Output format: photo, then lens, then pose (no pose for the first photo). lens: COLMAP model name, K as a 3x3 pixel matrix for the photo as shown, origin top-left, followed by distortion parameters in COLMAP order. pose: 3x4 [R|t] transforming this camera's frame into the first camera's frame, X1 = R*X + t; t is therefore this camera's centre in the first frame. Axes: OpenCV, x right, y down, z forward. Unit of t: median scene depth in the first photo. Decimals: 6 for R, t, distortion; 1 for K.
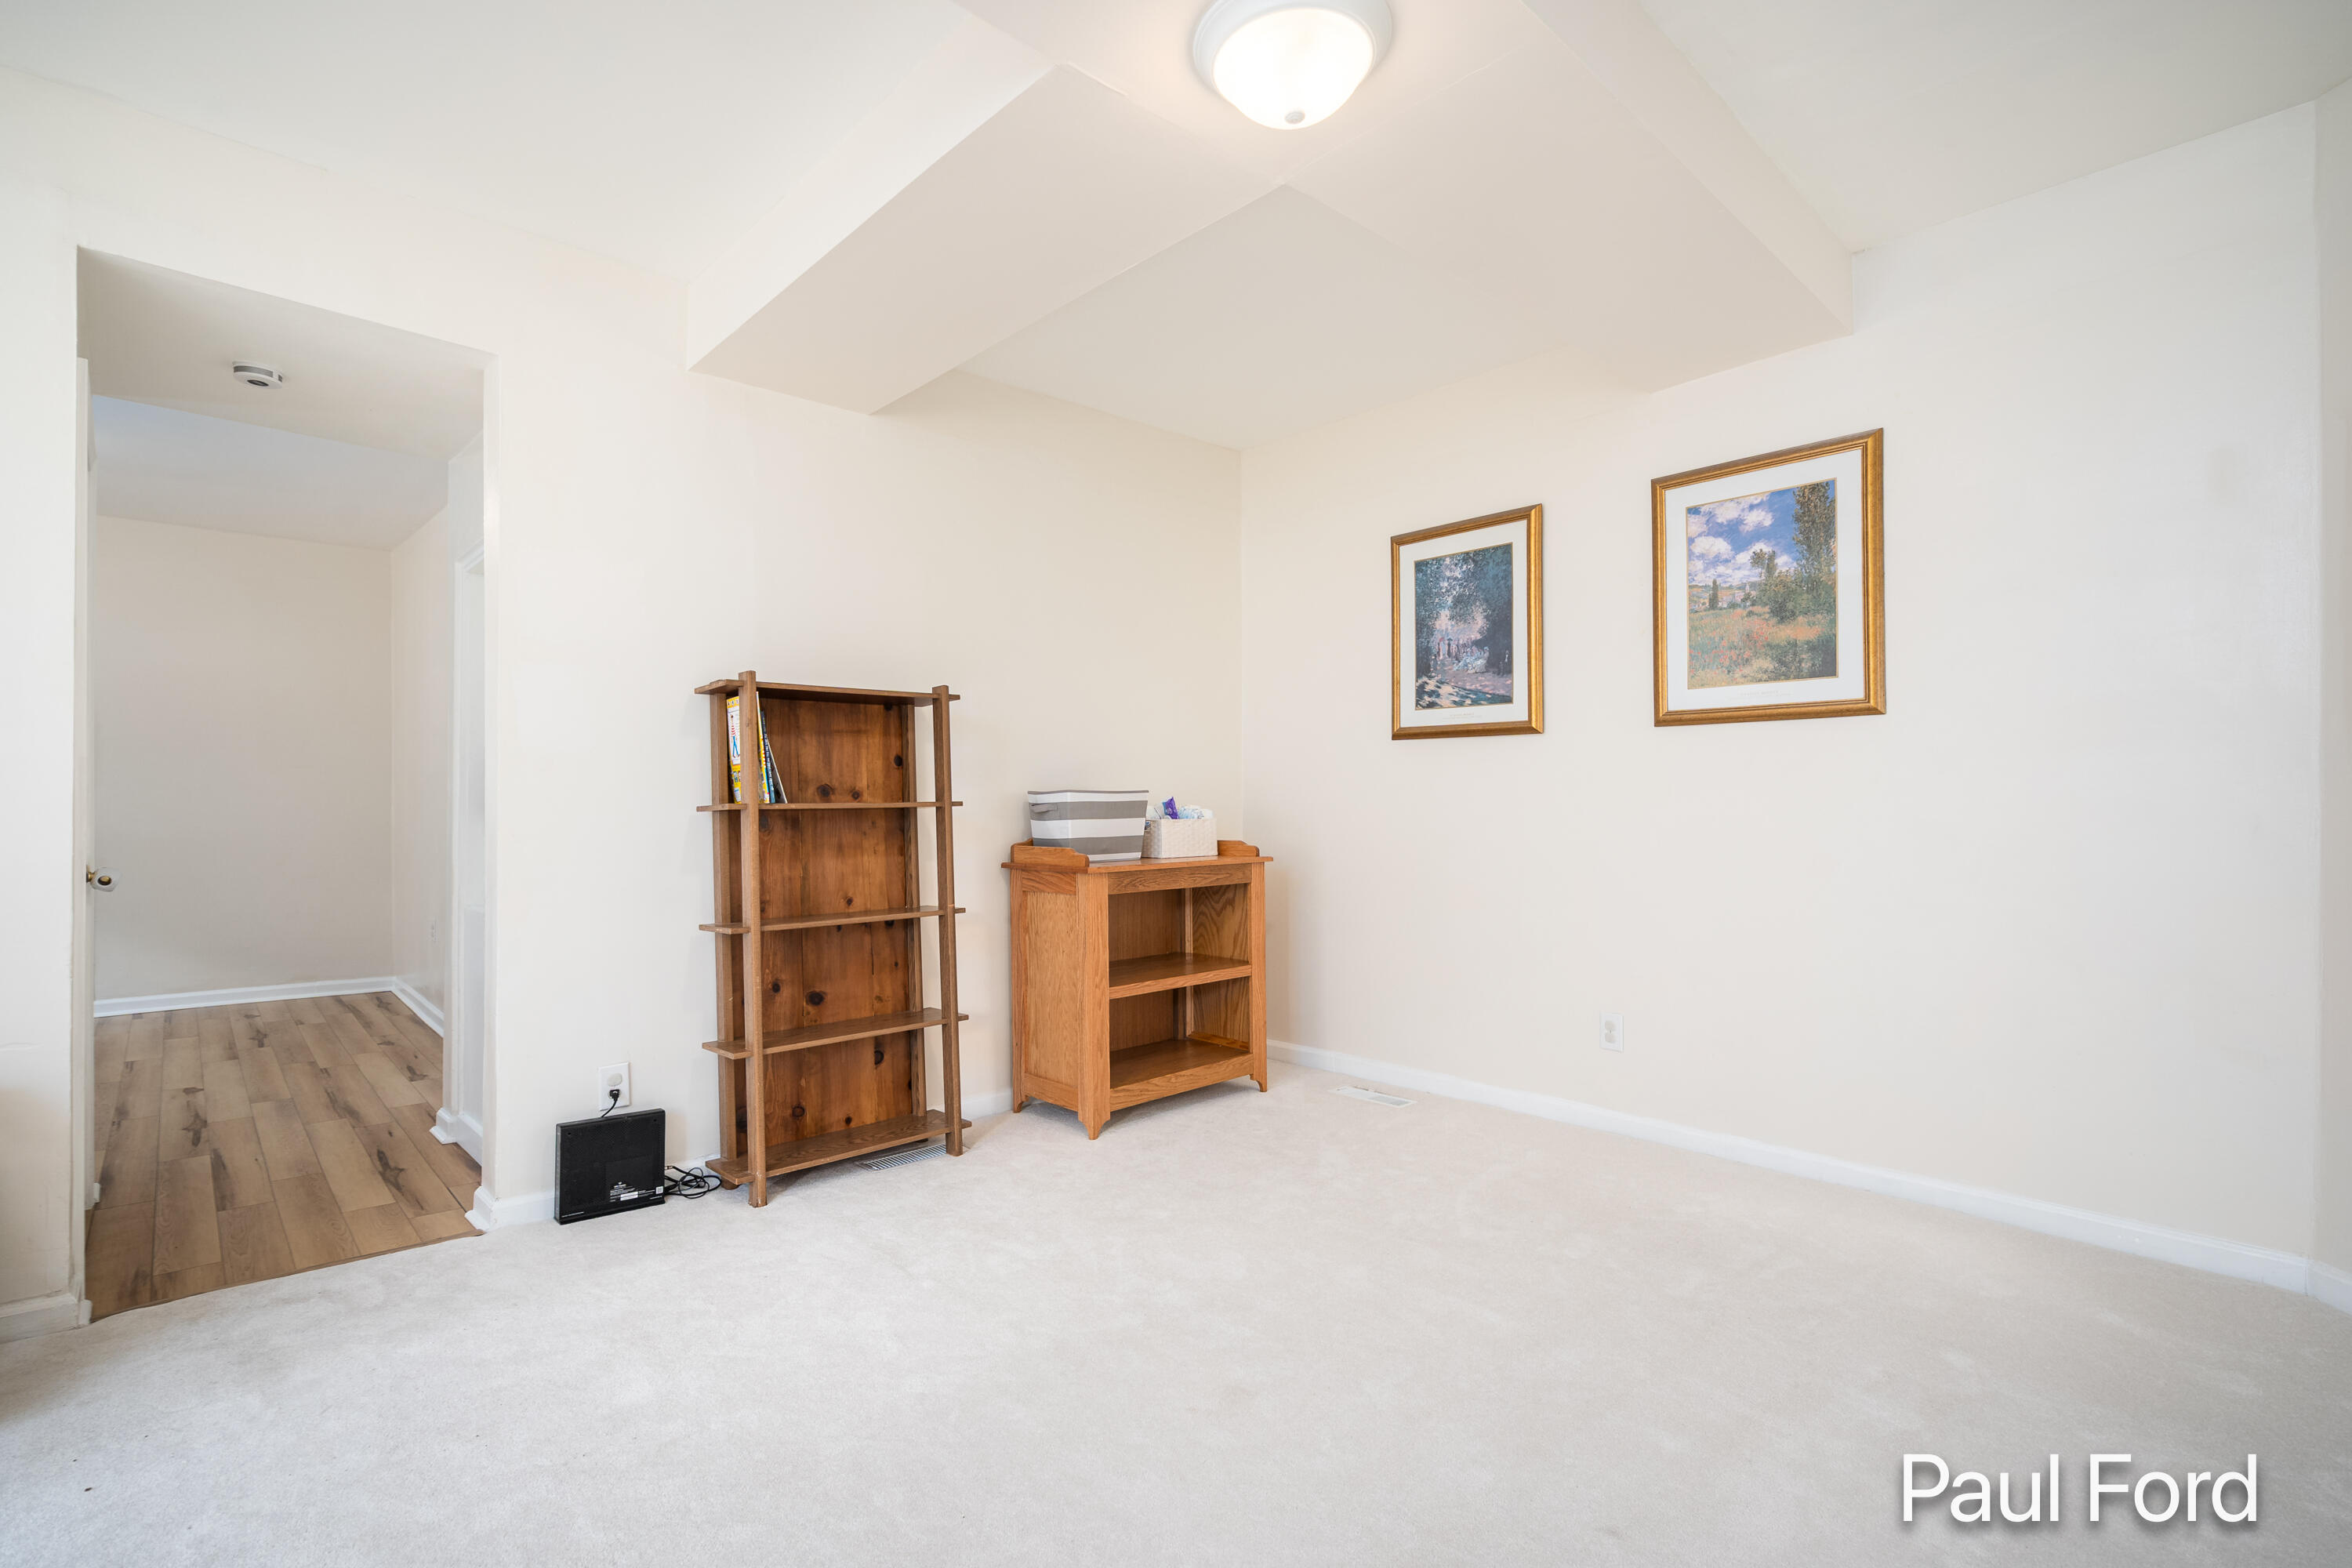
lens RADIAL K [[1083.0, 0, 1172.8], [0, 1083.0, 800.2], [0, 0, 1]] dist [-0.004693, 0.002464]
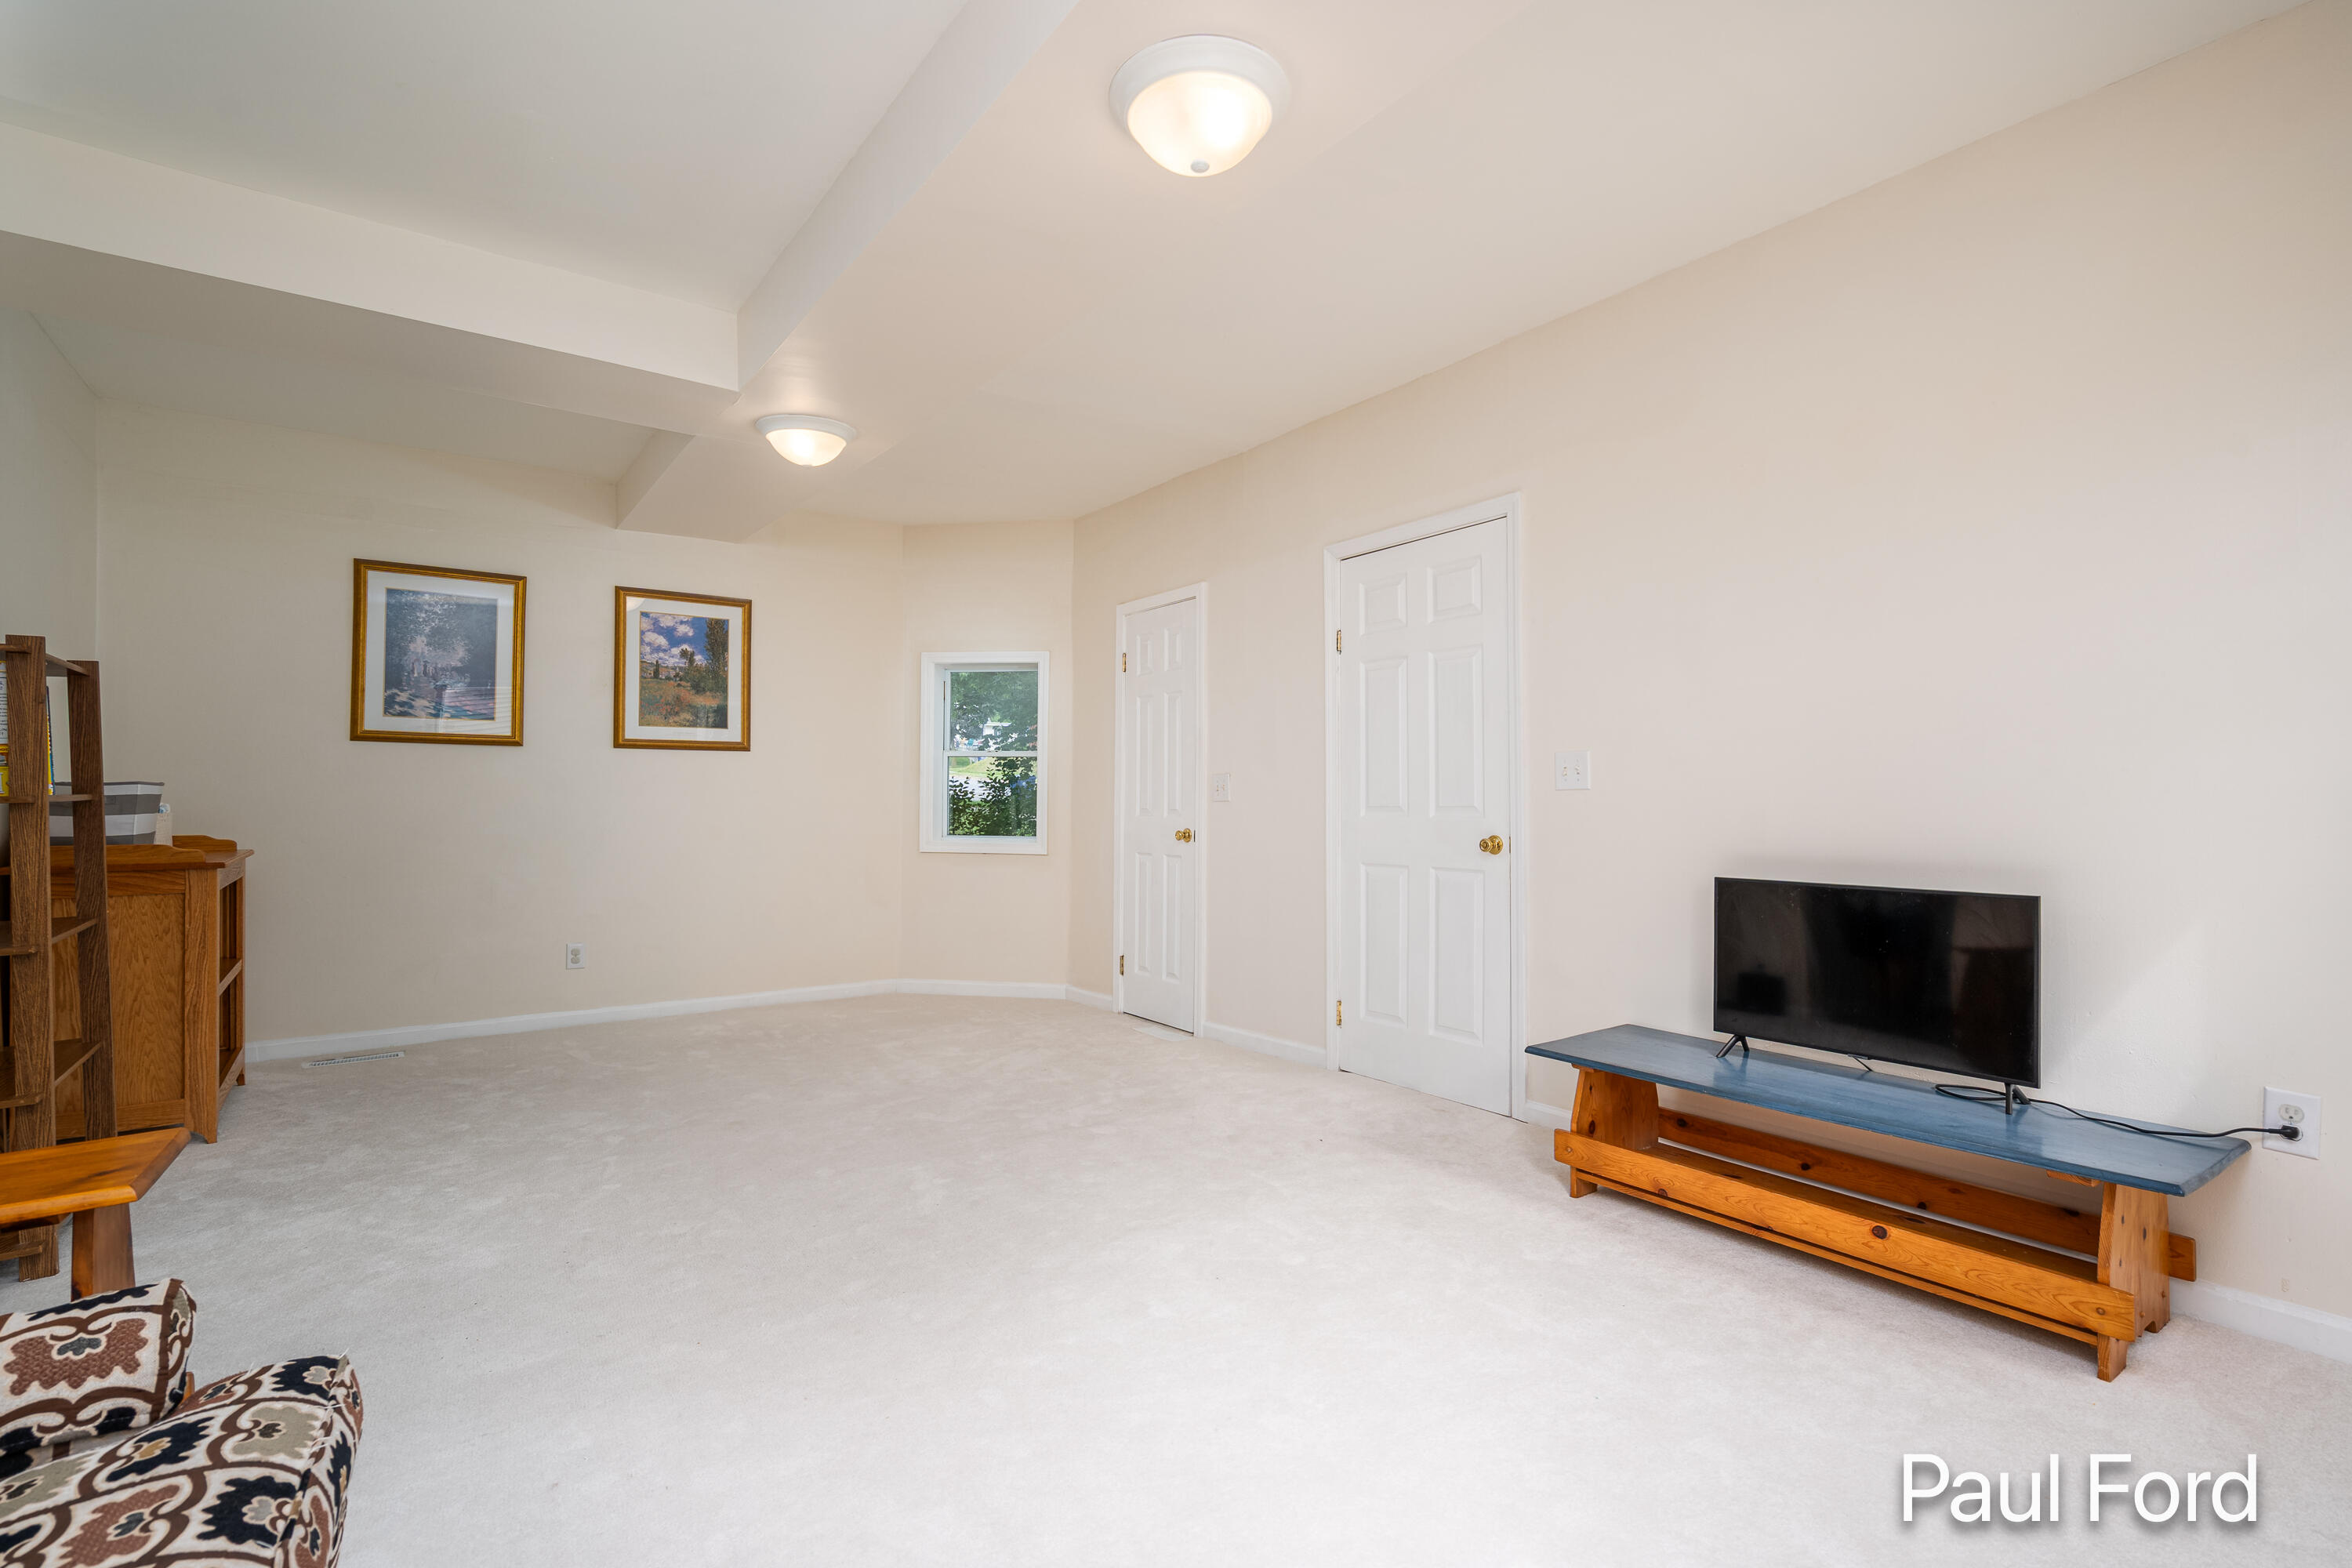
lens RADIAL K [[1083.0, 0, 1182.6], [0, 1083.0, 785.0], [0, 0, 1]] dist [-0.004693, 0.002464]
pose [[0.113076, 0.015282, 0.993469, -1.008532], [-0.003017, 0.999882, -0.015037, 0.005178], [-0.993582, -0.001297, 0.113109, 0.032033]]
